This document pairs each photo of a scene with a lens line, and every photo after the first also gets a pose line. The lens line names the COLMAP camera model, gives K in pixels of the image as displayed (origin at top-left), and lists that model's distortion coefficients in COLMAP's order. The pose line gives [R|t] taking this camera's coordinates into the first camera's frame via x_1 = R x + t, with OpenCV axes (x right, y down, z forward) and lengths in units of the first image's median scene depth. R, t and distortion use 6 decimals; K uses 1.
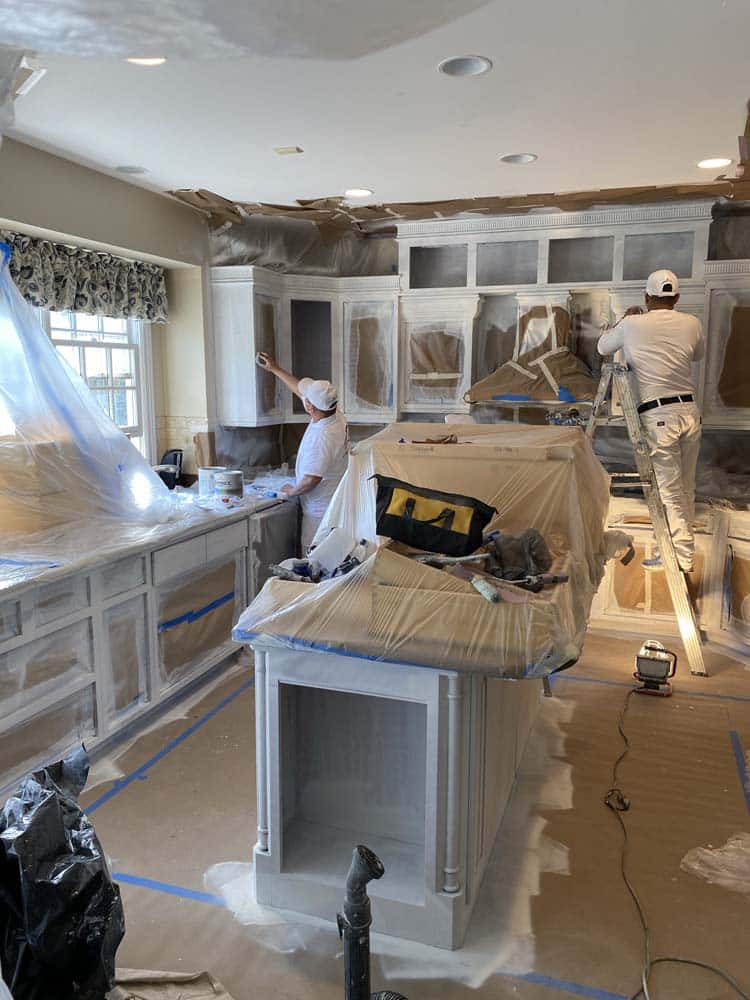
lens RADIAL K [[768.2, 0, 375.0], [0, 768.2, 500.0], [0, 0, 1]] dist [0.047880, -0.117023]
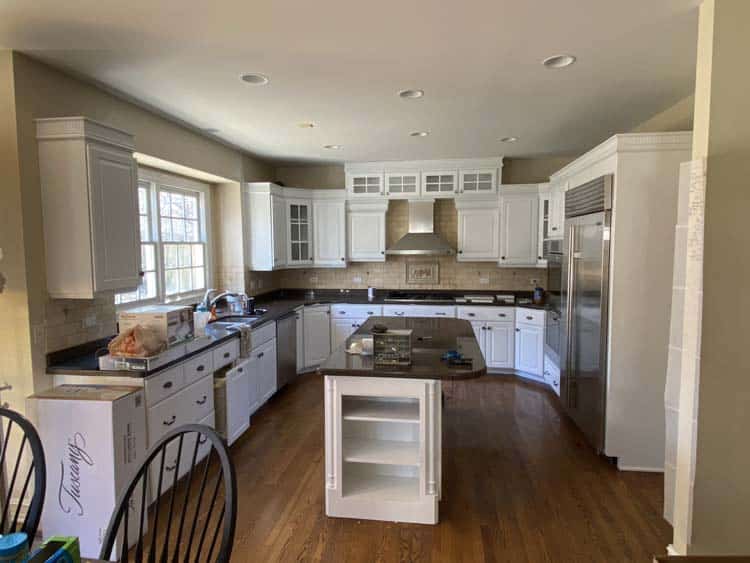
lens RADIAL K [[454.6, 0, 375.0], [0, 454.6, 281.5], [0, 0, 1]] dist [0.034089, -0.033430]
pose [[0.983129, -0.020343, 0.181781, -0.104936], [0.034221, 0.996705, -0.073535, 0.015673], [-0.179686, 0.078515, 0.980586, -0.076889]]
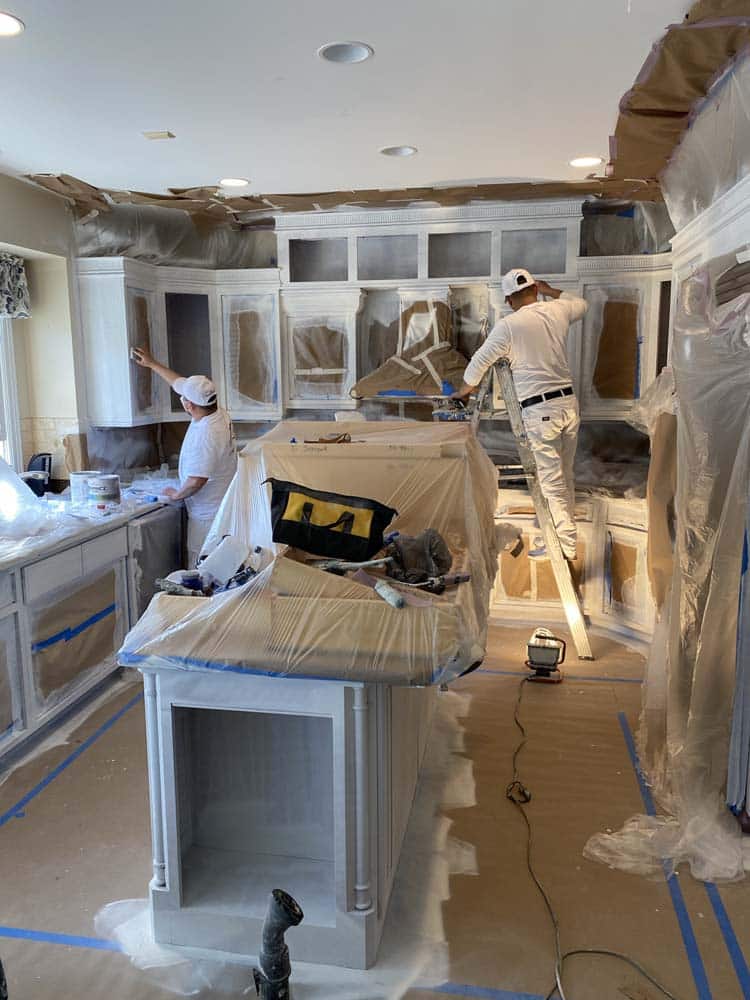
lens RADIAL K [[781.2, 0, 375.0], [0, 781.2, 500.0], [0, 0, 1]] dist [0.007699, -0.016457]
pose [[0.988804, -0.034442, 0.145191, -0.004543], [0.033915, 0.999406, 0.006106, -0.003384], [-0.145316, -0.001113, 0.989385, 0.014156]]
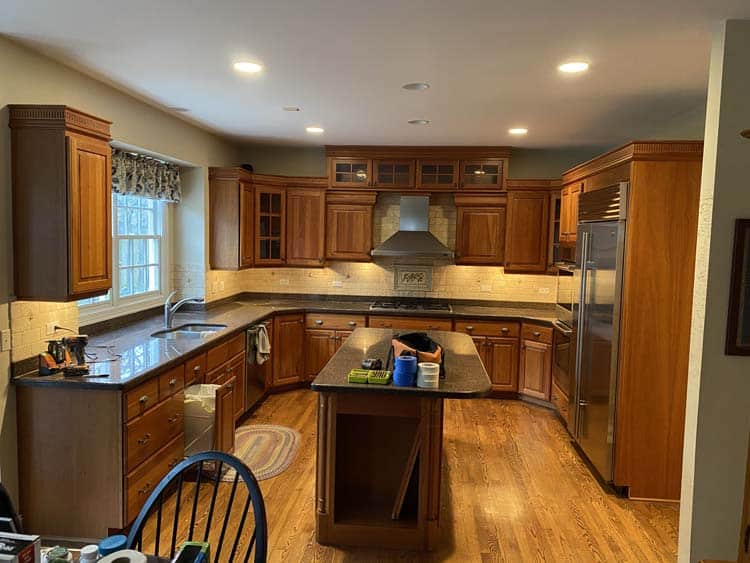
lens RADIAL K [[585.9, 0, 375.0], [0, 585.9, 281.5], [0, 0, 1]] dist [0.007699, -0.016457]
pose [[0.970562, 0.004004, 0.240820, -0.161726], [0.013984, 0.997238, -0.072939, 0.011883], [-0.240447, 0.074159, 0.967825, -0.169939]]
